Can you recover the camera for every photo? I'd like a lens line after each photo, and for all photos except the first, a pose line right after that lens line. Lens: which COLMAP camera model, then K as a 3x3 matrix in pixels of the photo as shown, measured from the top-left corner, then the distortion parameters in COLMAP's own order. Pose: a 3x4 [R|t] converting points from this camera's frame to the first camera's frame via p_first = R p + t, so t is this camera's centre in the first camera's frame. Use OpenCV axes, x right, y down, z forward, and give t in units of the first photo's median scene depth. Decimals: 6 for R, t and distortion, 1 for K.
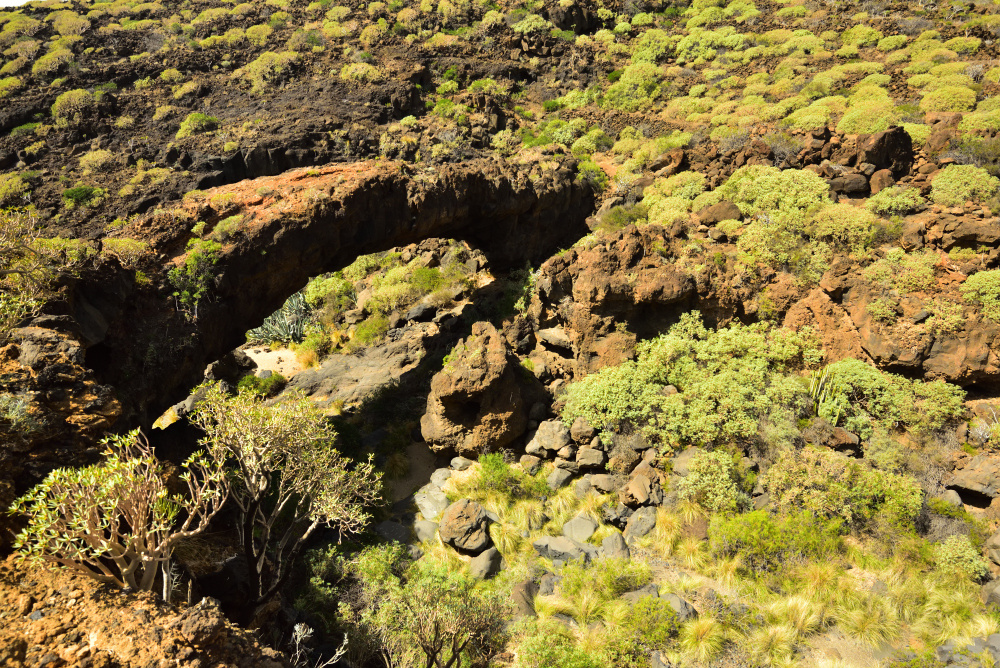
lens RADIAL K [[593.0, 0, 500.0], [0, 593.0, 334.0], [0, 0, 1]] dist [0.017170, -0.029299]
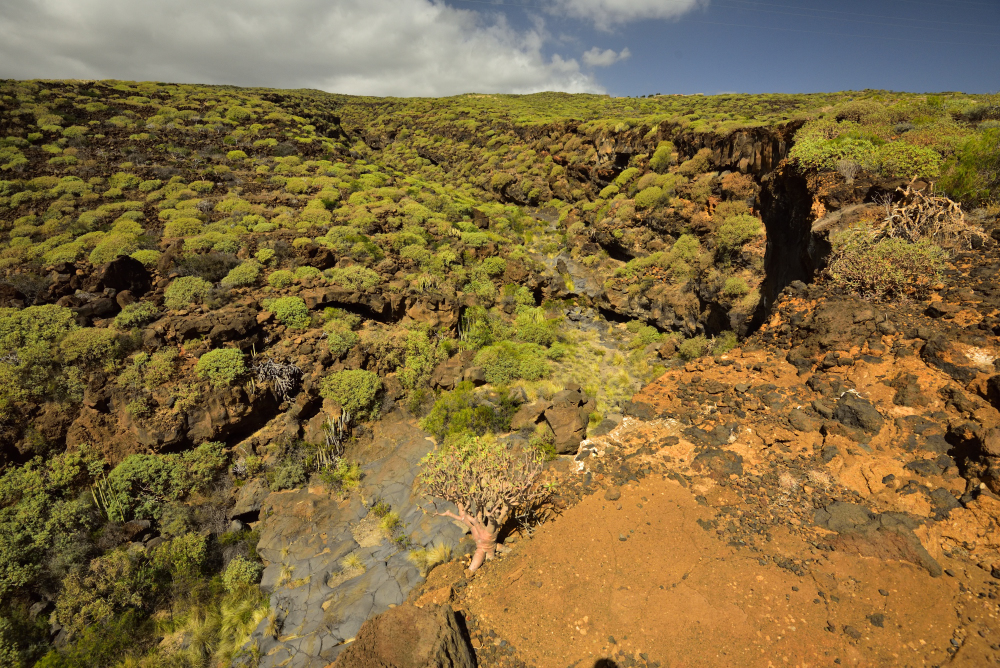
lens RADIAL K [[463.2, 0, 500.0], [0, 463.2, 334.0], [0, 0, 1]] dist [-0.026520, -0.008401]
pose [[0.496776, -0.260704, 0.827797, 0.236126], [0.364191, 0.928394, 0.073828, 0.015567], [-0.787768, 0.264800, 0.556149, -0.091403]]
